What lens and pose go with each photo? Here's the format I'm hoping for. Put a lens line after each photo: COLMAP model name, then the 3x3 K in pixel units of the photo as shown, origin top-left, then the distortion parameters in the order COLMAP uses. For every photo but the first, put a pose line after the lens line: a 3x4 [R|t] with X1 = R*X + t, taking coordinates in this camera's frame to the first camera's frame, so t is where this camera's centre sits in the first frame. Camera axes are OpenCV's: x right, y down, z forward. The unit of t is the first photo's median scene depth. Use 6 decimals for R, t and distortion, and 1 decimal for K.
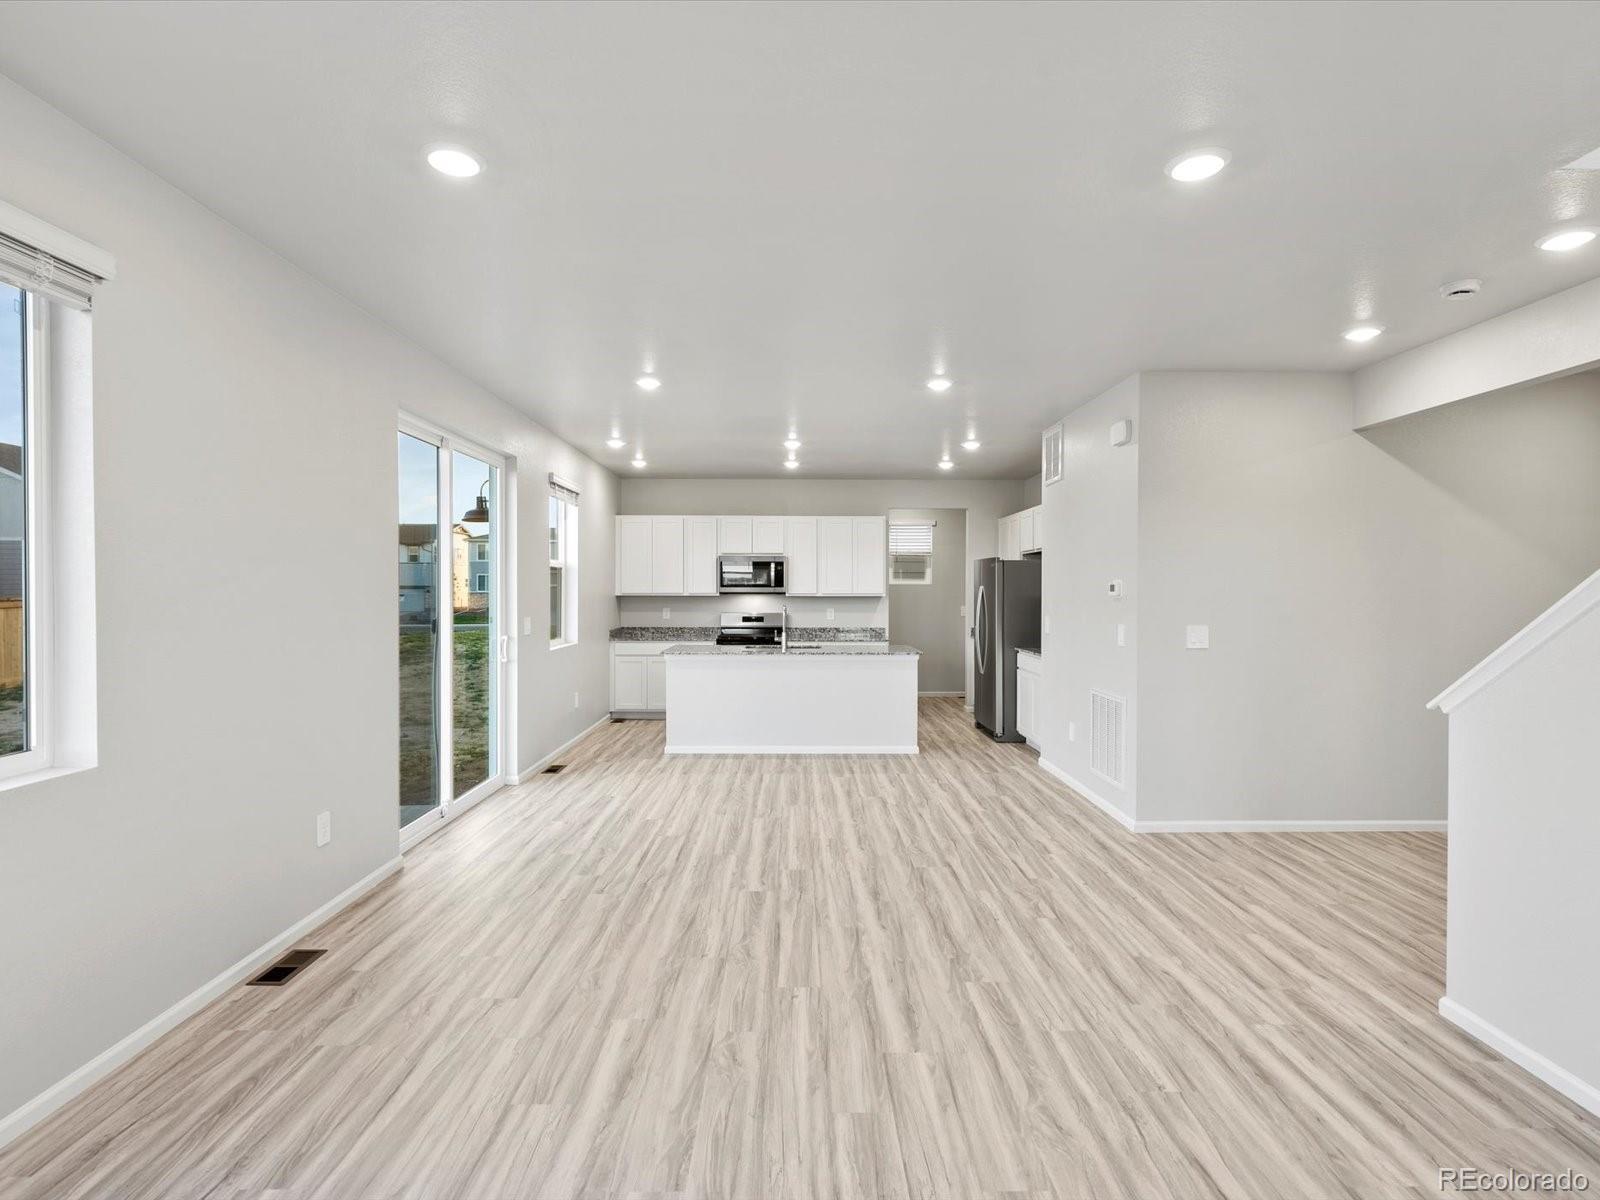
lens RADIAL K [[810.7, 0, 801.8], [0, 810.7, 601.6], [0, 0, 1]] dist [-0.006493, 0.003166]
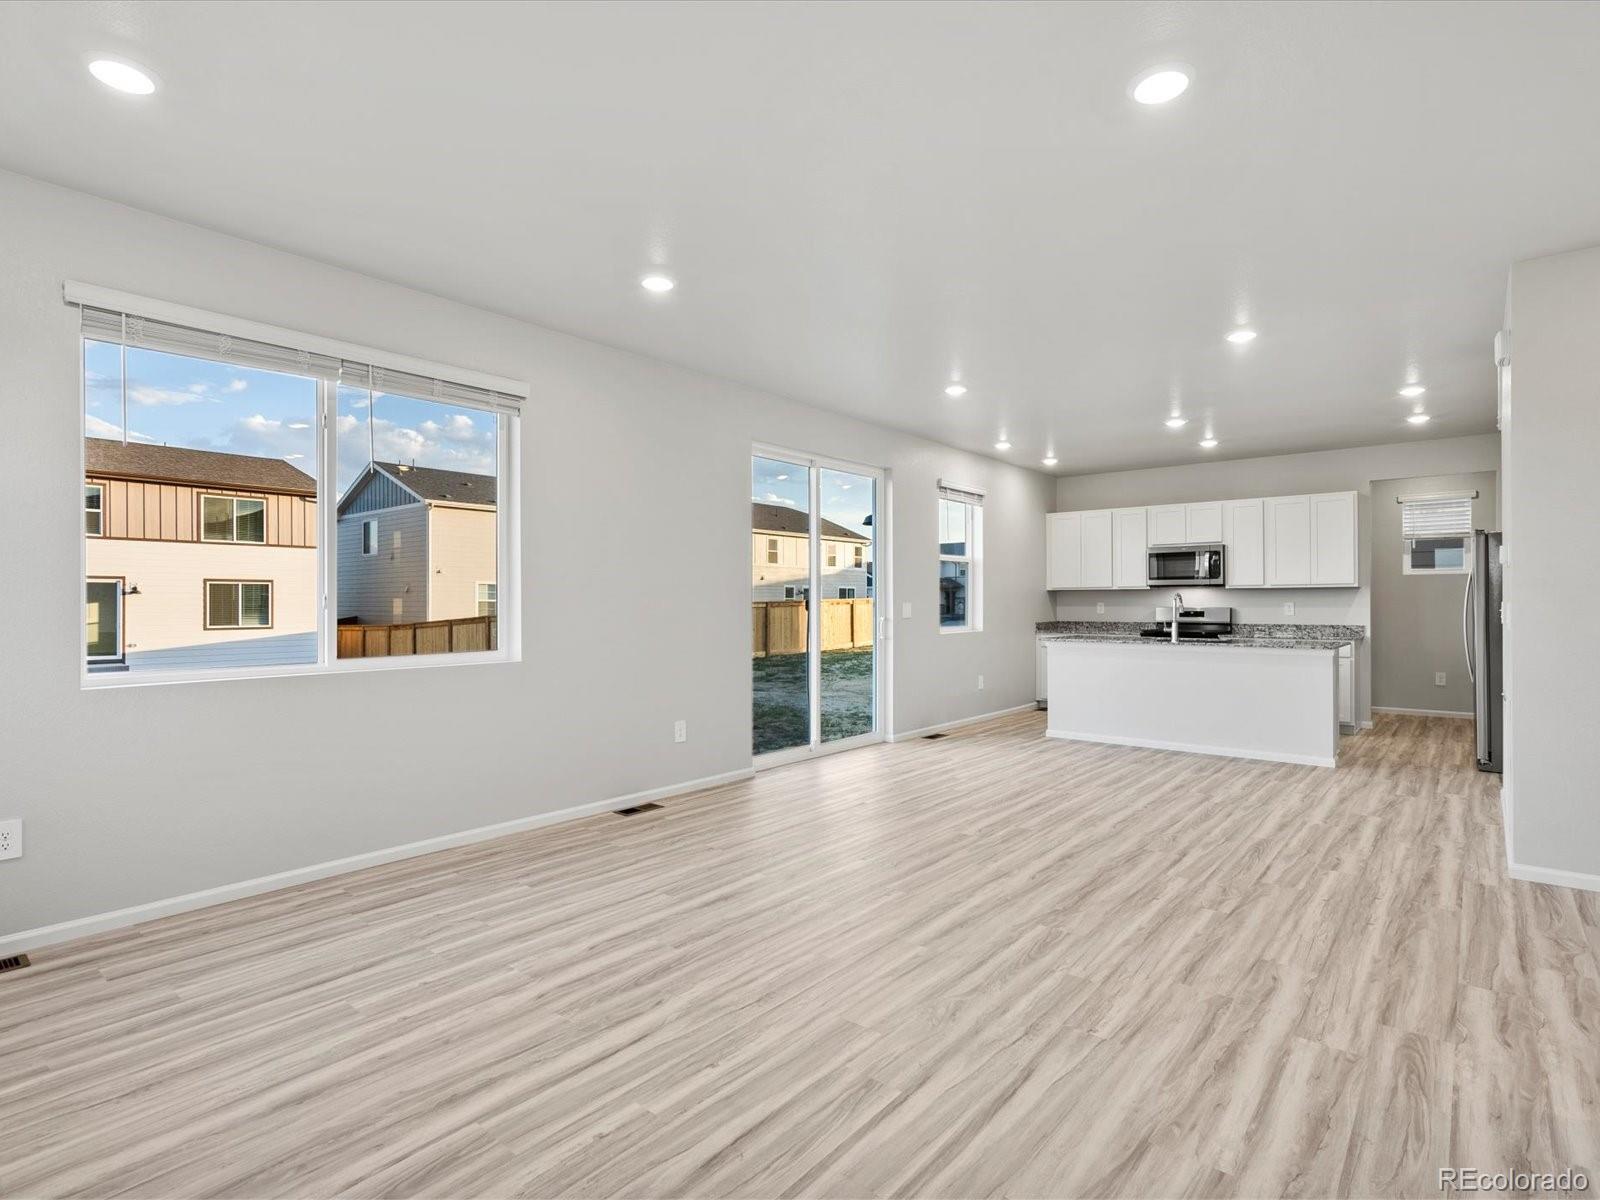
lens RADIAL K [[810.7, 0, 803.1], [0, 810.7, 599.9], [0, 0, 1]] dist [-0.006493, 0.003166]
pose [[0.761074, -0.005946, -0.648638, 0.412653], [-0.005411, 0.999865, -0.015516, 0.045089], [0.648642, 0.015318, 0.760939, 0.003318]]
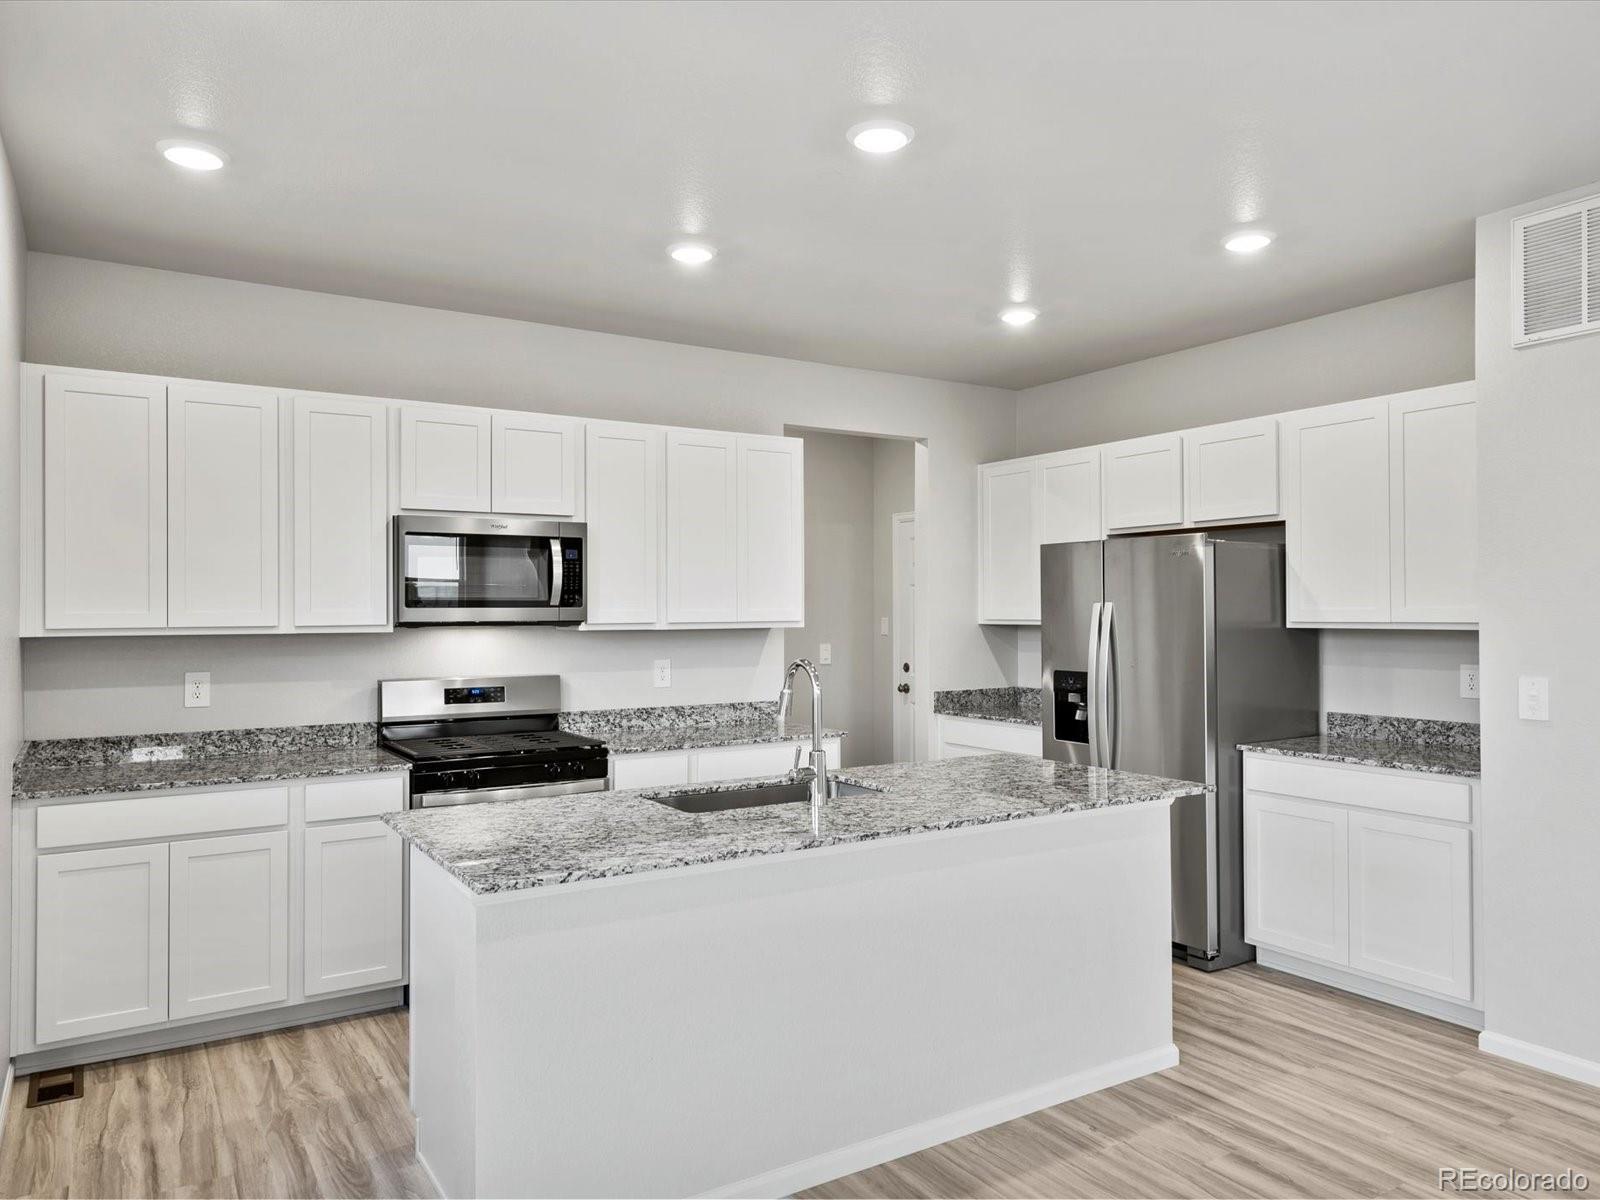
lens RADIAL K [[1098.4, 0, 800.6], [0, 1098.4, 601.0], [0, 0, 1]] dist [0.015412, -0.006035]
pose [[0.852639, -0.001048, 0.522500, -0.391047], [0.014057, 0.999682, -0.020935, -0.016496], [-0.522311, 0.025195, 0.852383, 1.017918]]
